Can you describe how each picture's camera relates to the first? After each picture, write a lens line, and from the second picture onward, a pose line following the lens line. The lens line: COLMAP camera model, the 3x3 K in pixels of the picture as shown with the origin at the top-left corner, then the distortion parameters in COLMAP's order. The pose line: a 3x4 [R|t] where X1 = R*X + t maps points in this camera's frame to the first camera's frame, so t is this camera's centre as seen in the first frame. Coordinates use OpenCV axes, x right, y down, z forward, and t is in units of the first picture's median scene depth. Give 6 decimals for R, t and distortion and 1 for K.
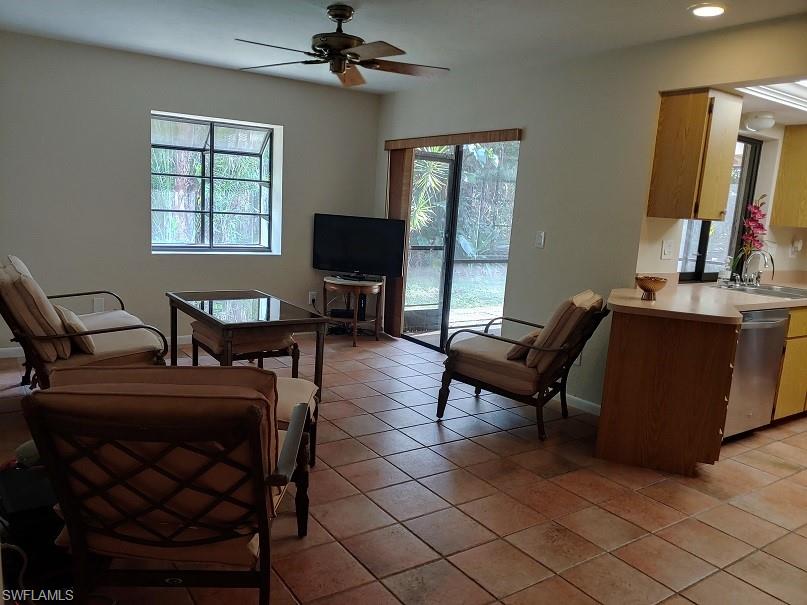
lens RADIAL K [[623.0, 0, 403.5], [0, 623.0, 302.5], [0, 0, 1]] dist [-0.007313, -0.007682]
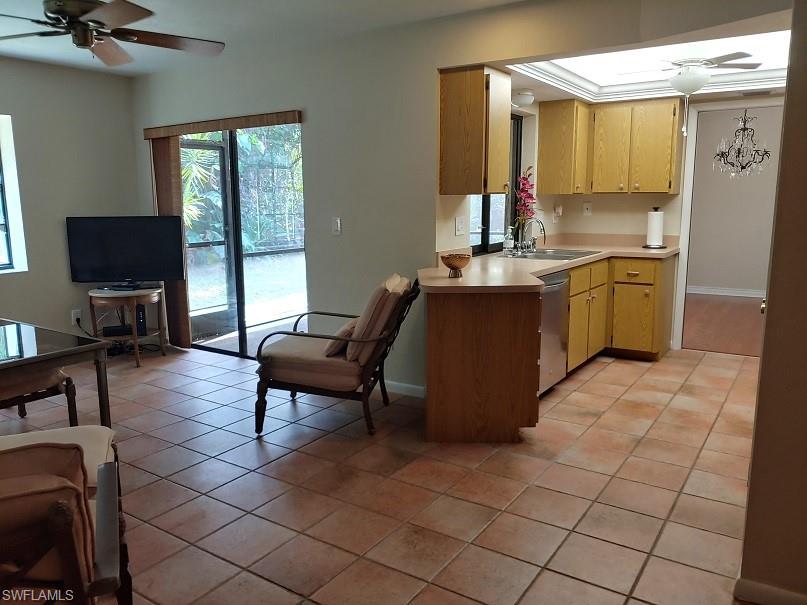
lens RADIAL K [[623.6, 0, 404.3], [0, 623.6, 296.8], [0, 0, 1]] dist [-0.004808, -0.015181]
pose [[0.928600, -0.124643, 0.349524, -0.035294], [0.120375, 0.992146, 0.033999, -0.014555], [-0.351017, 0.010502, 0.936310, 0.076894]]
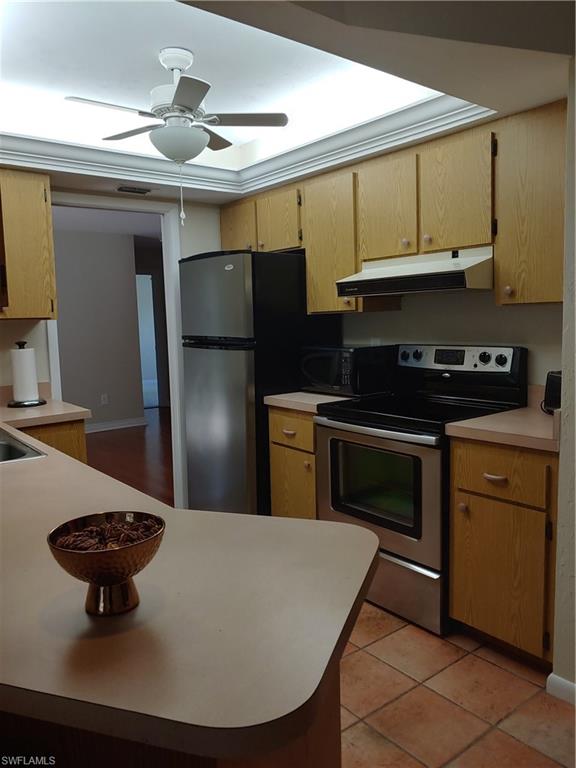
lens RADIAL K [[593.5, 0, 288.0], [0, 593.5, 384.0], [0, 0, 1]] dist [-0.004808, -0.015181]
pose [[-0.070407, -0.175631, 0.981935, 0.128180], [0.182225, 0.965549, 0.185766, -0.123140], [-0.980733, 0.192013, -0.035977, 0.820701]]
